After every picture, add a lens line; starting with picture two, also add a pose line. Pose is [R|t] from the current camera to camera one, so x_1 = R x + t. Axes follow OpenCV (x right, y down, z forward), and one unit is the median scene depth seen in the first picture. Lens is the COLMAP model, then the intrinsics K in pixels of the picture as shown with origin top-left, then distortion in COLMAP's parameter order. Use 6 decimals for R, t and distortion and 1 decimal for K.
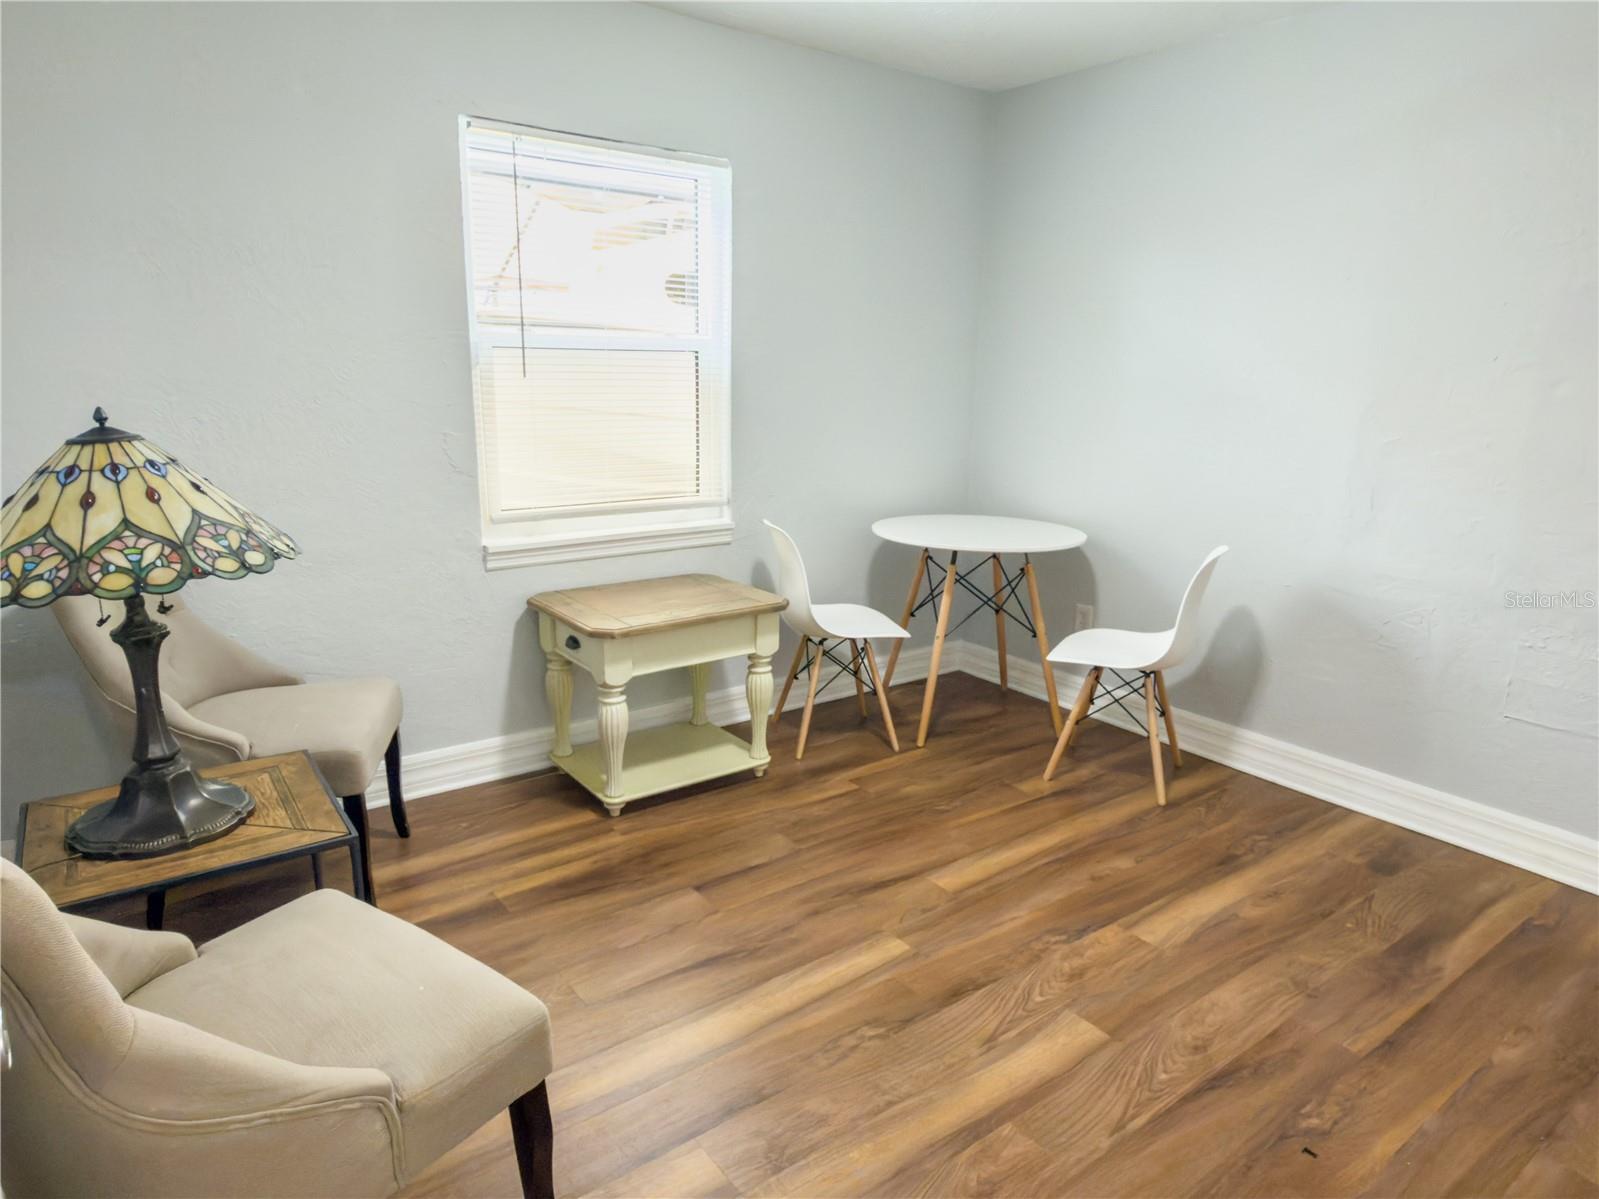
lens RADIAL K [[974.0, 0, 795.3], [0, 974.0, 598.4], [0, 0, 1]] dist [0.000570, 0.001113]
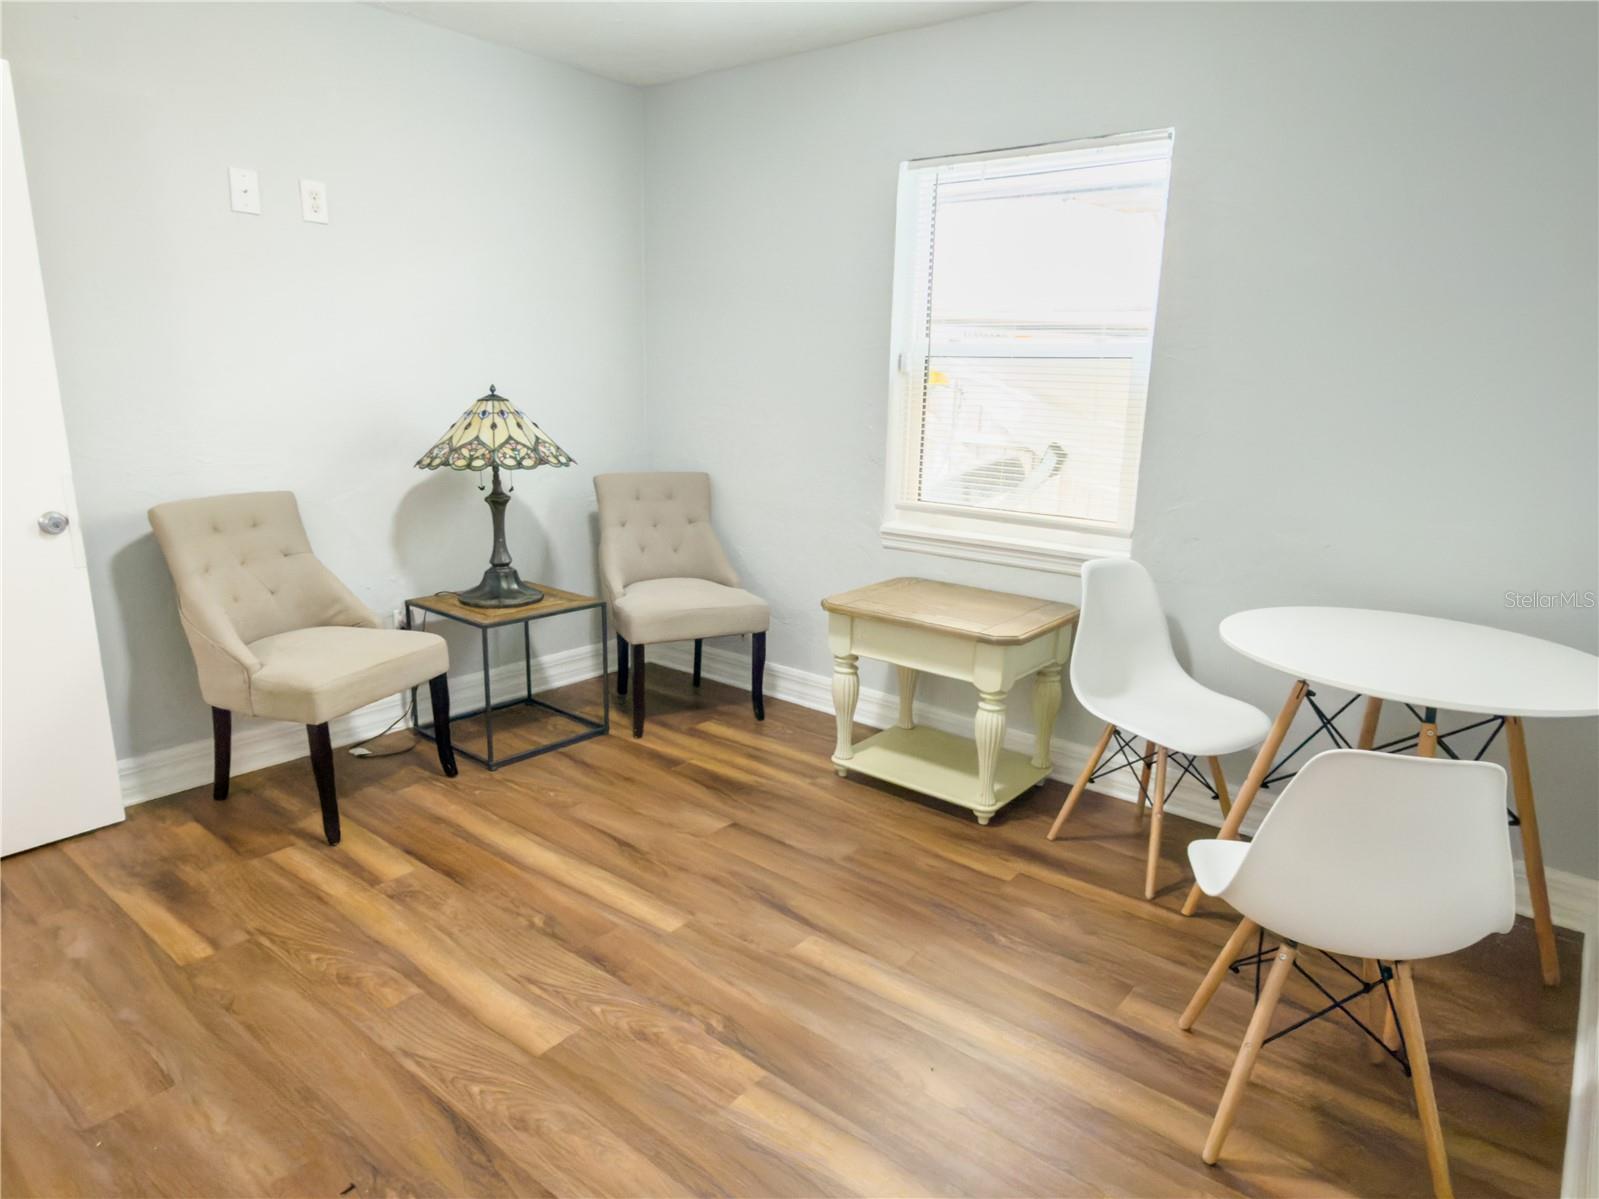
lens RADIAL K [[974.0, 0, 795.0], [0, 974.0, 600.1], [0, 0, 1]] dist [0.000570, 0.001113]
pose [[0.254051, 0.214167, -0.943181, 0.999128], [-0.242820, 0.958066, 0.152142, -0.153431], [0.936214, 0.190372, 0.295402, 0.729867]]
